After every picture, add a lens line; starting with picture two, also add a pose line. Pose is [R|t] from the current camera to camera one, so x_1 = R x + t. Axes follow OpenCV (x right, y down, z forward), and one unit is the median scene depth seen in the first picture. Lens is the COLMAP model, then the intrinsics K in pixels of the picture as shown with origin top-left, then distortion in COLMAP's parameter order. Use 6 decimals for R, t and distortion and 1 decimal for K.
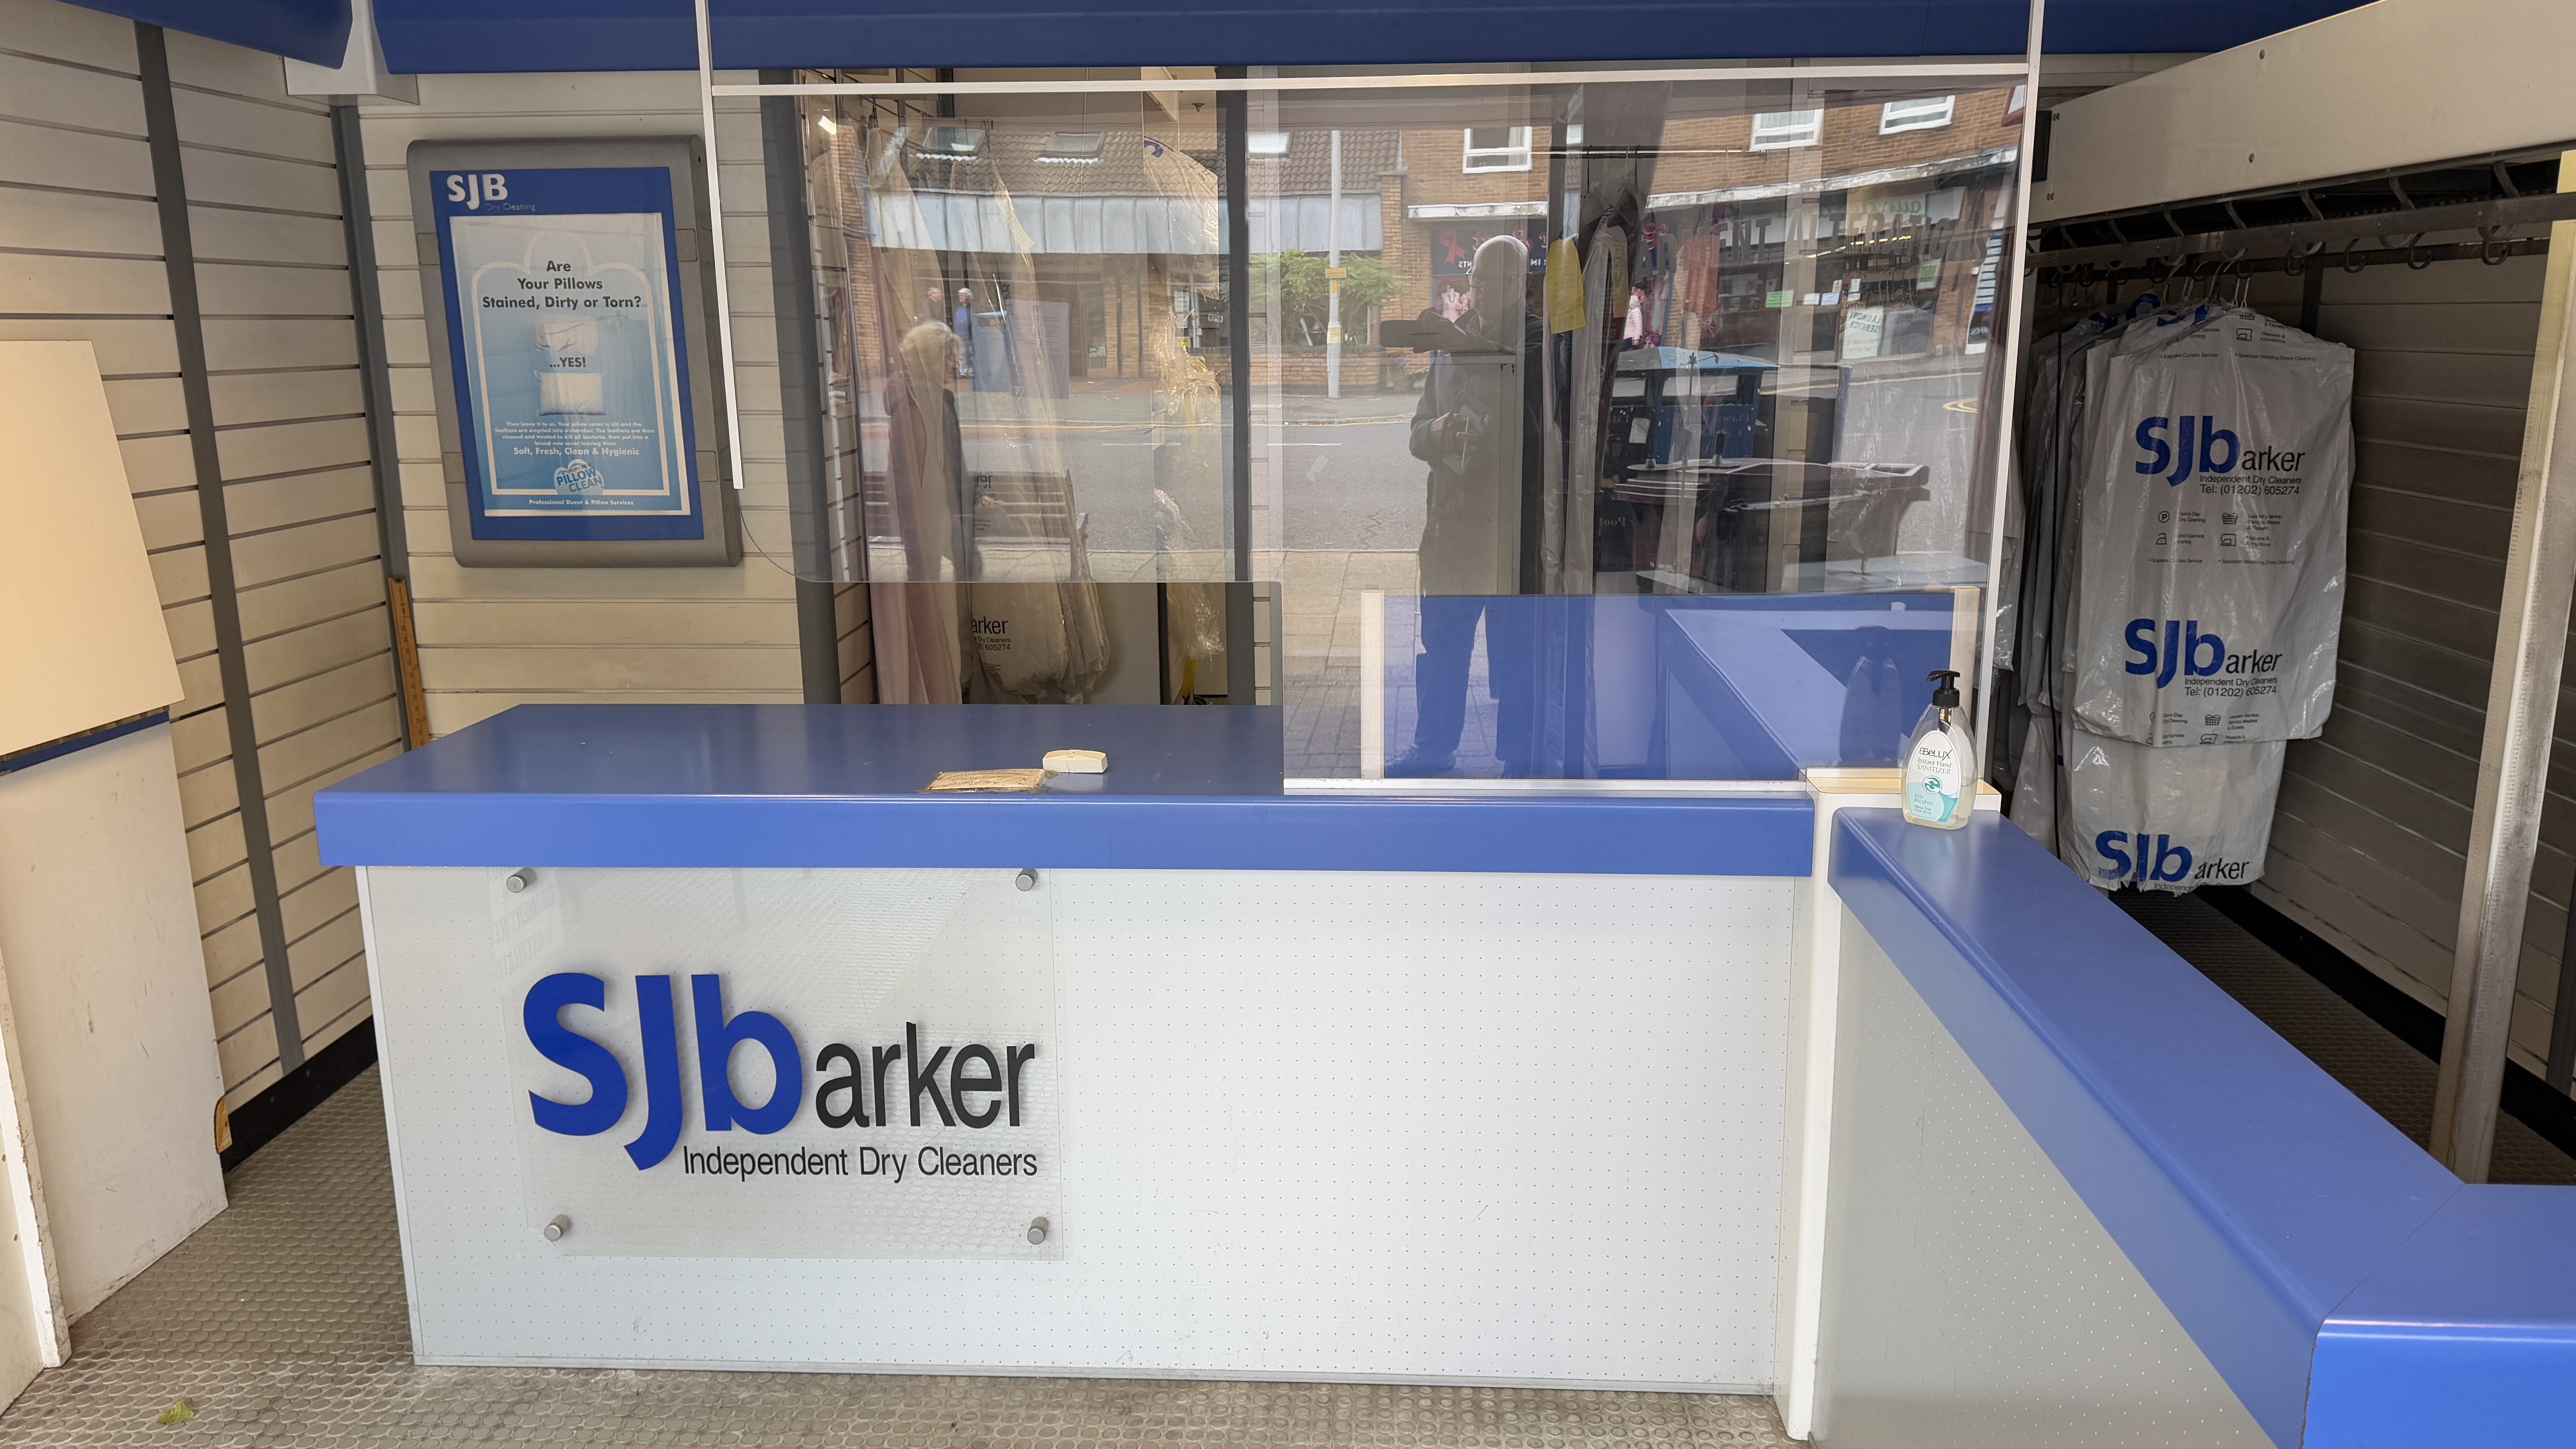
lens RADIAL K [[1768.6, 0, 1288.0], [0, 1768.6, 724.5], [0, 0, 1]] dist [0.033642, -0.028697]
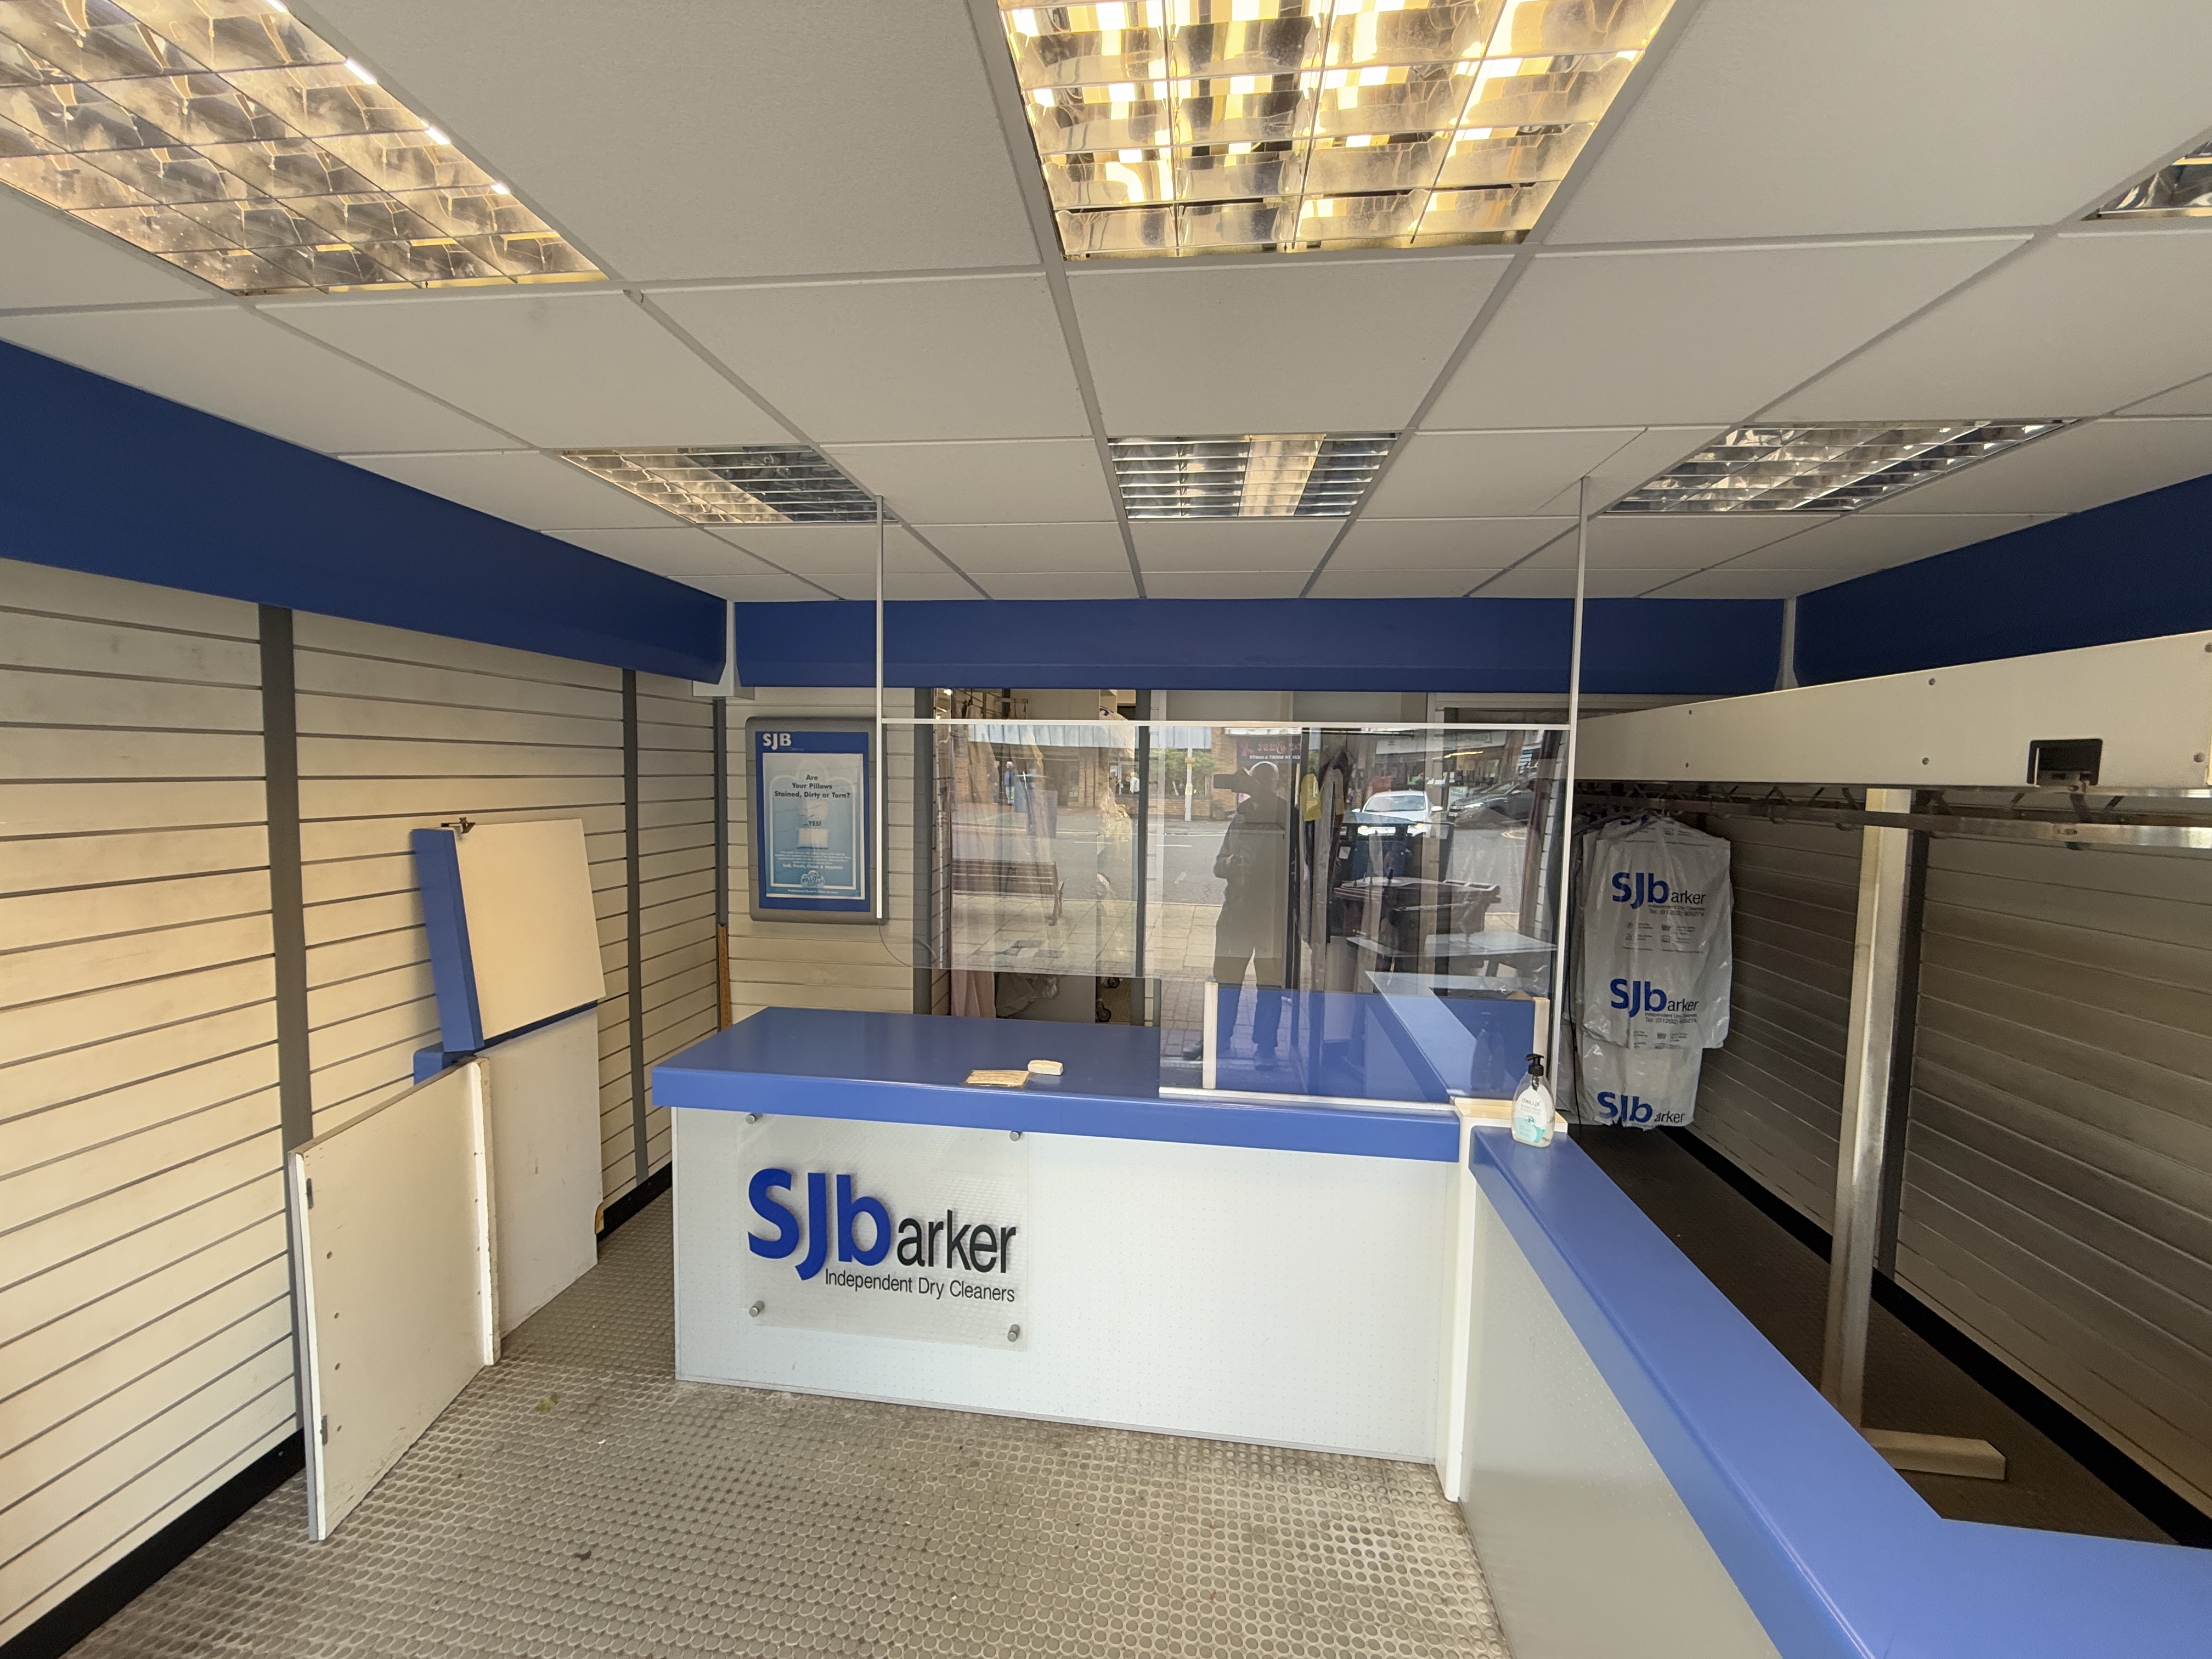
lens RADIAL K [[839.9, 0, 1106.0], [0, 839.9, 829.5], [0, 0, 1]] dist [0.007886, -0.000104]
pose [[0.997190, 0.030688, -0.068338, -0.004819], [-0.039648, 0.990204, -0.133883, -0.089023], [0.063560, 0.136216, 0.988638, 0.078946]]
